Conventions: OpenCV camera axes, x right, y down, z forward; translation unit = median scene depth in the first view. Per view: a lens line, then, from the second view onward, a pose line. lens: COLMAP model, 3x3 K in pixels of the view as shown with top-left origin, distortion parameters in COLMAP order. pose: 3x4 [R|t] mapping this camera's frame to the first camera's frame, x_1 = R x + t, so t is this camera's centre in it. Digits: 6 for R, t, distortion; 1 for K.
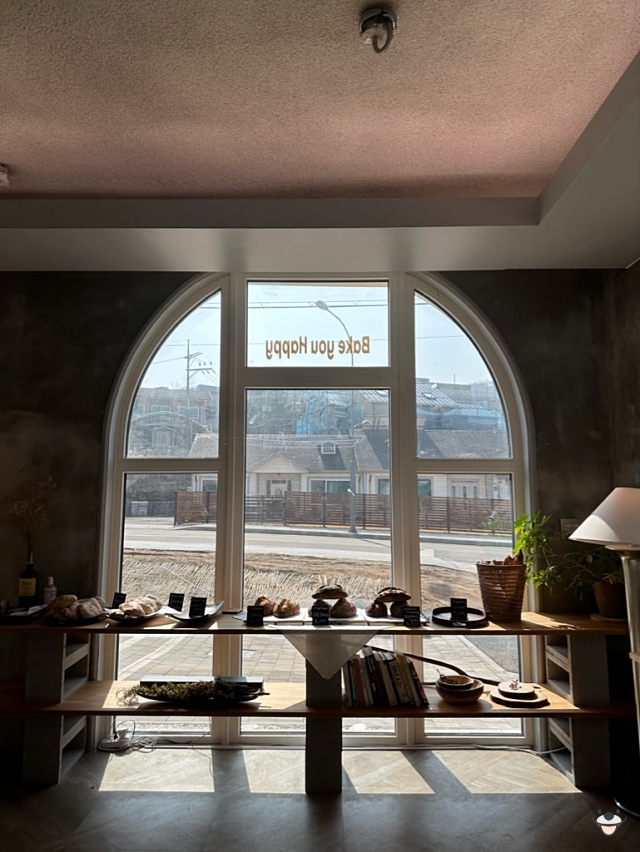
lens RADIAL K [[586.6, 0, 320.0], [0, 586.6, 426.0], [0, 0, 1]] dist [0.039762, -0.039969]
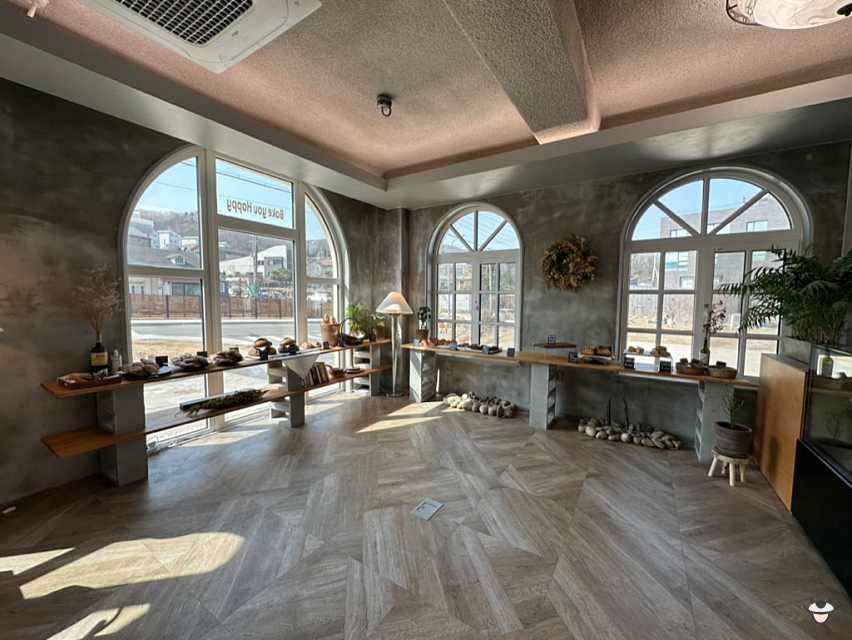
lens RADIAL K [[337.6, 0, 421.8], [0, 337.6, 316.9], [0, 0, 1]] dist [-0.026144, 0.000125]
pose [[0.527395, -0.046669, 0.848338, -0.636066], [-0.112151, 0.985929, 0.123961, 0.002645], [-0.842186, -0.160518, 0.514740, 0.010692]]
